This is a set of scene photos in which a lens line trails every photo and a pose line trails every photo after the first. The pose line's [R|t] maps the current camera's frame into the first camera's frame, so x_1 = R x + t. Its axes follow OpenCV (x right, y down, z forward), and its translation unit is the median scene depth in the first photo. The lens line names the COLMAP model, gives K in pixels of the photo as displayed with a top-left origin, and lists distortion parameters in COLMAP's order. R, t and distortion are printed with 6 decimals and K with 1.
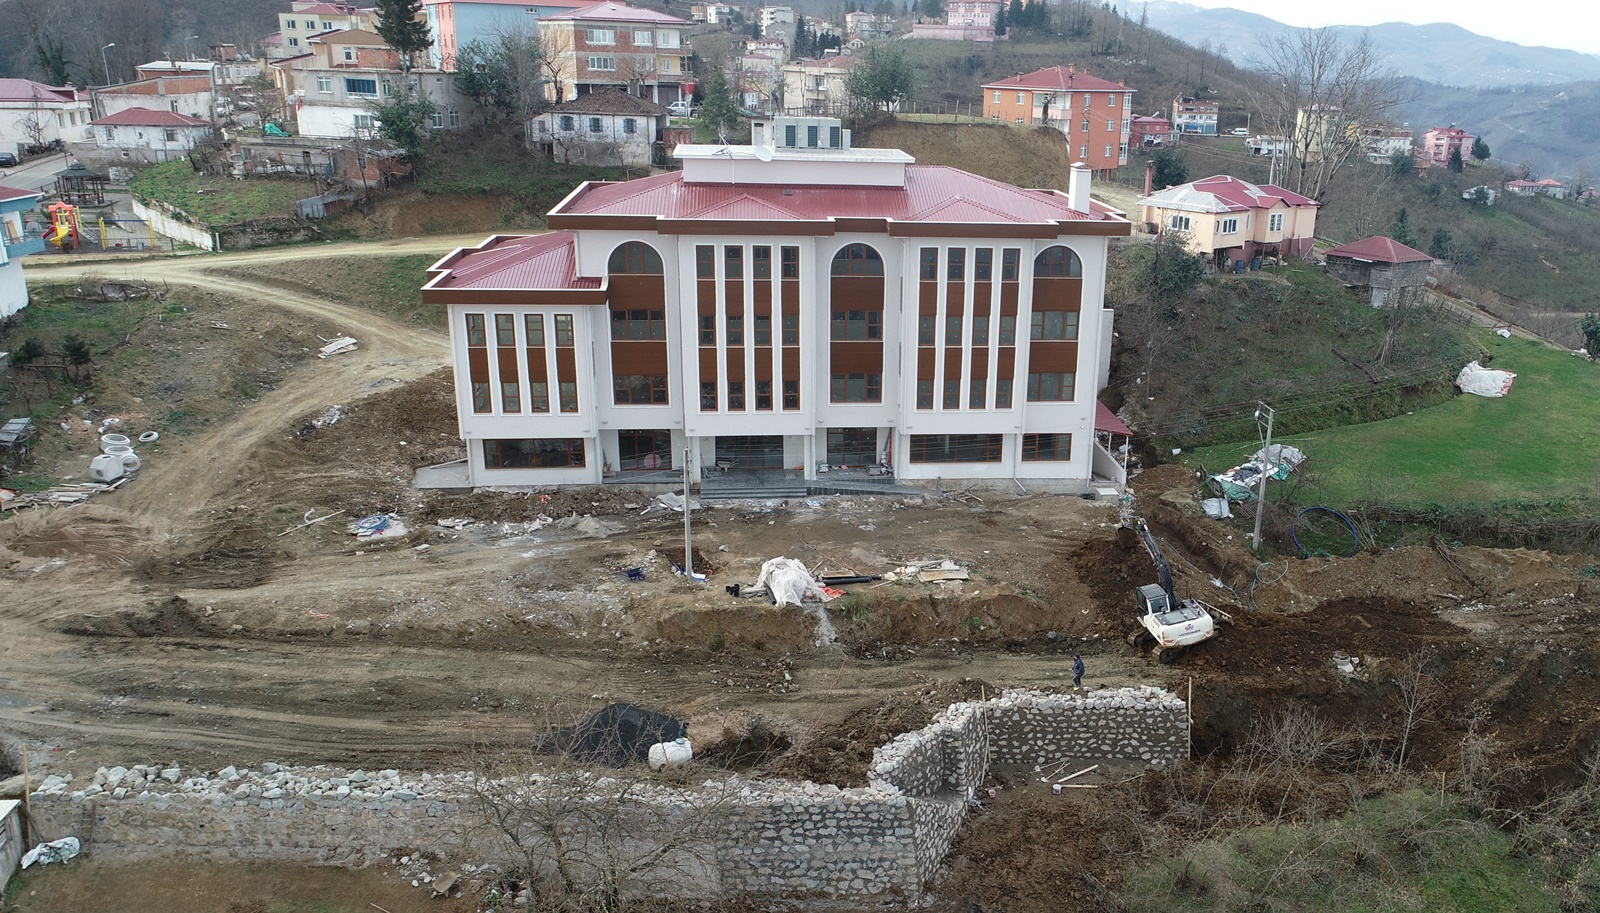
lens RADIAL K [[1294.8, 0, 961.1], [0, 1294.8, 458.1], [0, 0, 1]] dist [-0.006308, 0.000345]
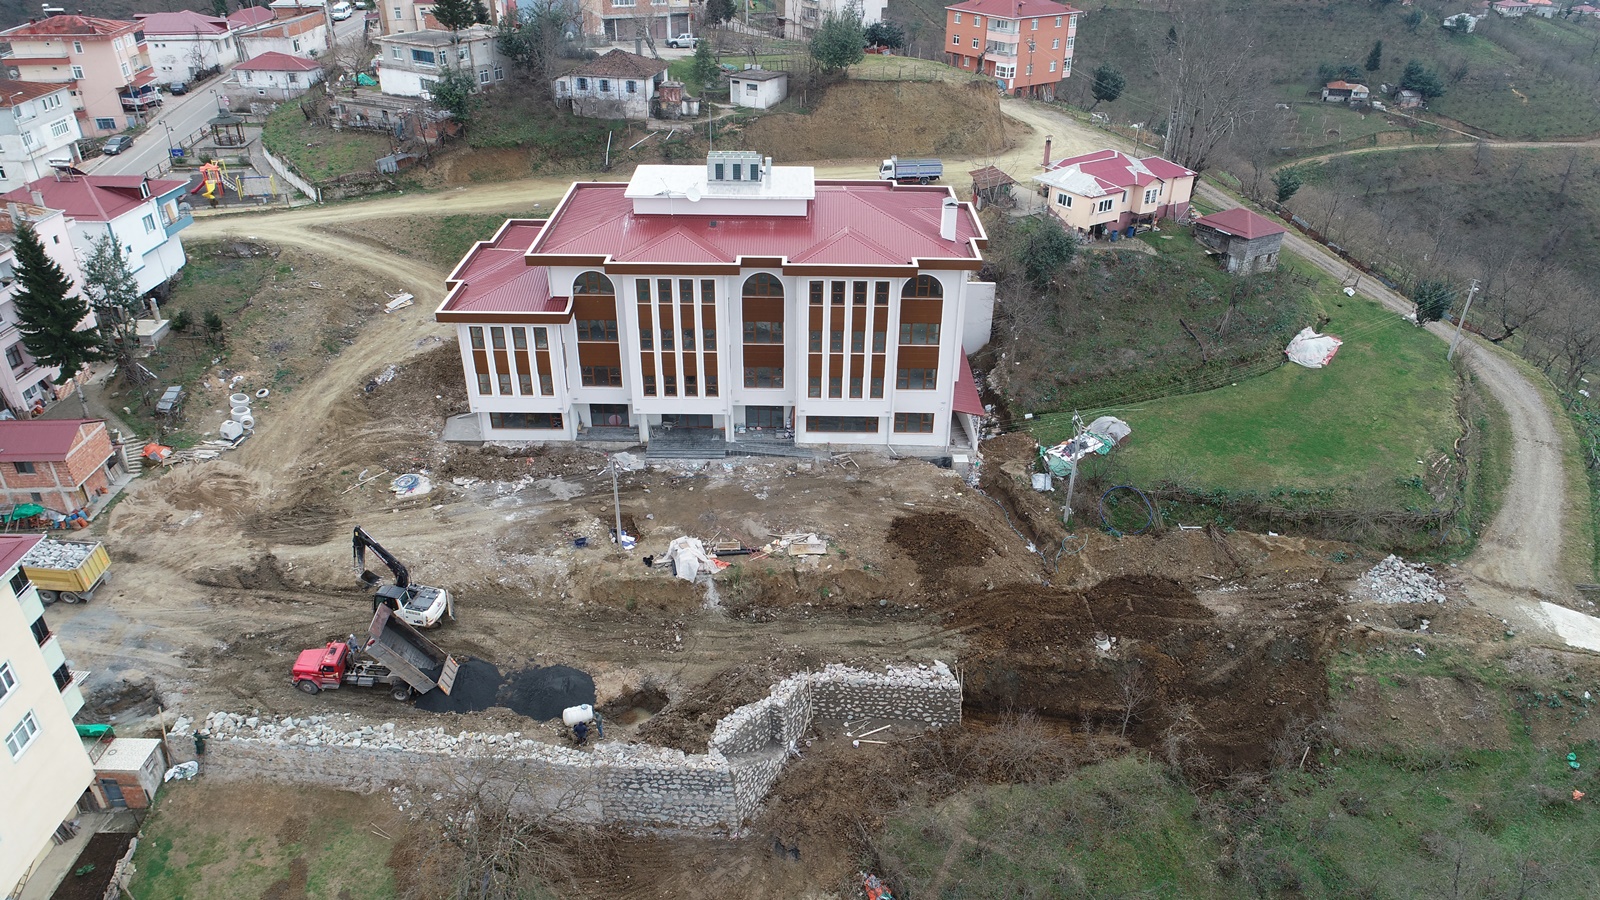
lens RADIAL K [[1063.5, 0, 800.0], [0, 1063.5, 450.0], [0, 0, 1]] dist [-0.006677, -0.001282]
pose [[0.989450, 0.052223, -0.135133, 0.109984], [-0.027765, 0.983835, 0.176912, -0.184458], [0.142188, -0.171293, 0.974906, -0.049295]]
